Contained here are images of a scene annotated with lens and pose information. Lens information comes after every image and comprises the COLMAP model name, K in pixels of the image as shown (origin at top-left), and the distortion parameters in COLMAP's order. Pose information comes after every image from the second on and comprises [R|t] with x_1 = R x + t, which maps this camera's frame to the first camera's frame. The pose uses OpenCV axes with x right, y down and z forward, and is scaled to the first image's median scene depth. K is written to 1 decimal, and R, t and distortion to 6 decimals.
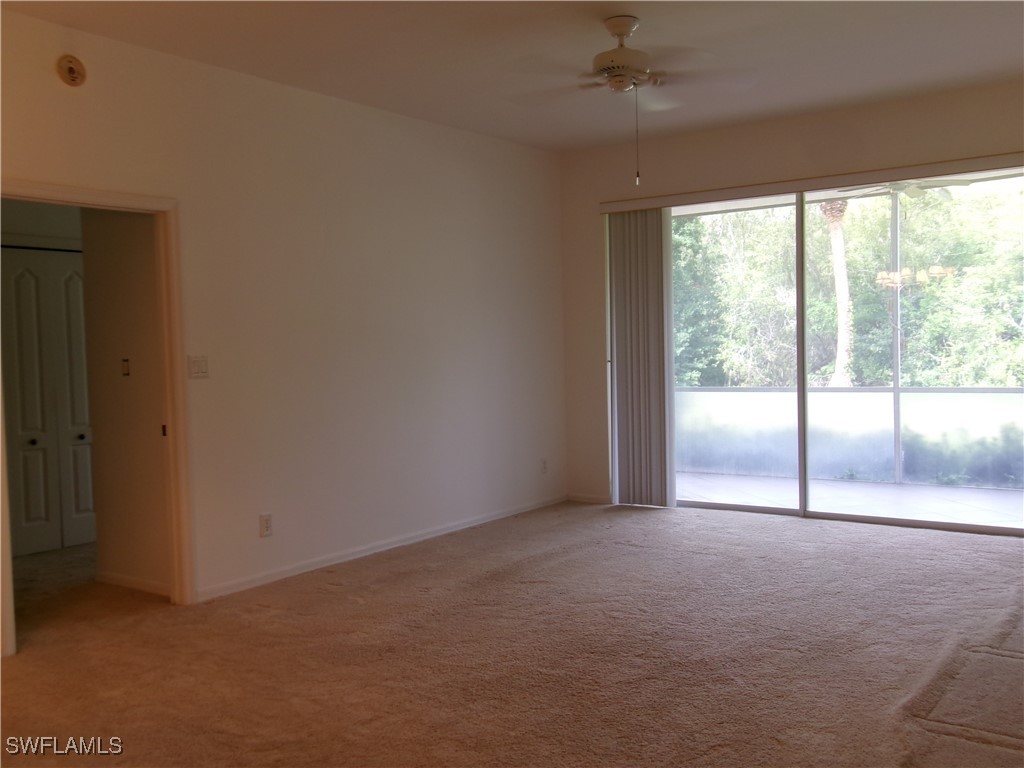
lens RADIAL K [[989.6, 0, 512.2], [0, 989.6, 387.2], [0, 0, 1]] dist [0.032949, 0.000000]
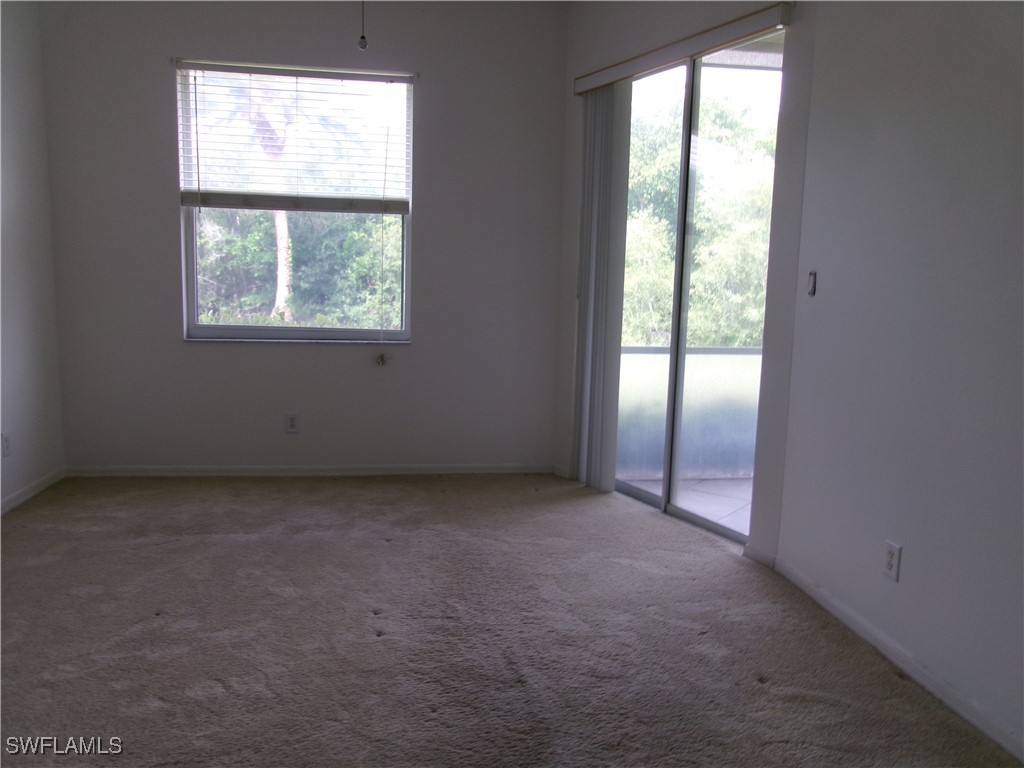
lens RADIAL K [[800.5, 0, 512.6], [0, 800.5, 383.4], [0, 0, 1]] dist [-0.034090, 0.064473]
pose [[0.755342, -0.043538, 0.653882, -0.243346], [-0.012845, 0.996615, 0.081196, -0.037332], [-0.655204, -0.069729, 0.752227, 1.279757]]
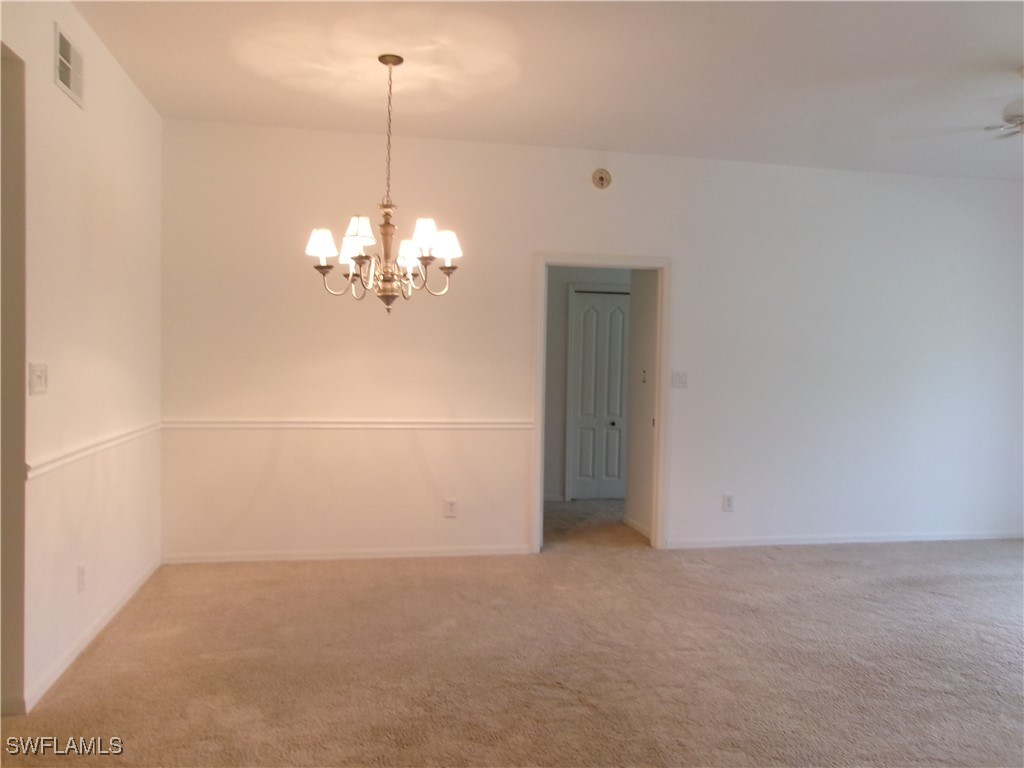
lens RADIAL K [[800.5, 0, 510.3], [0, 800.5, 381.8], [0, 0, 1]] dist [-0.034090, 0.064473]
pose [[0.732136, 0.060662, -0.678451, 0.257589], [-0.071667, 0.997358, 0.011839, -0.012740], [0.677377, 0.039955, 0.734550, 0.026436]]
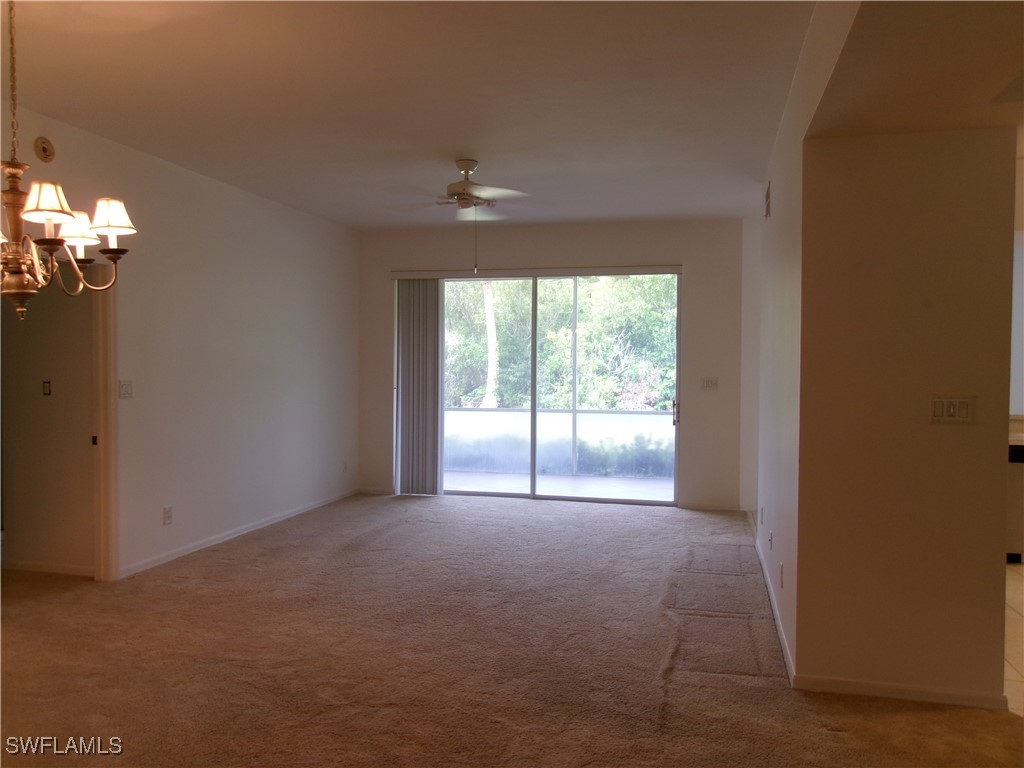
lens RADIAL K [[800.5, 0, 513.7], [0, 800.5, 386.9], [0, 0, 1]] dist [-0.034090, 0.064473]
pose [[0.930215, 0.021917, 0.366359, -0.222947], [-0.013935, 0.999605, -0.024417, -0.006056], [-0.366750, 0.017608, 0.930153, -0.110782]]
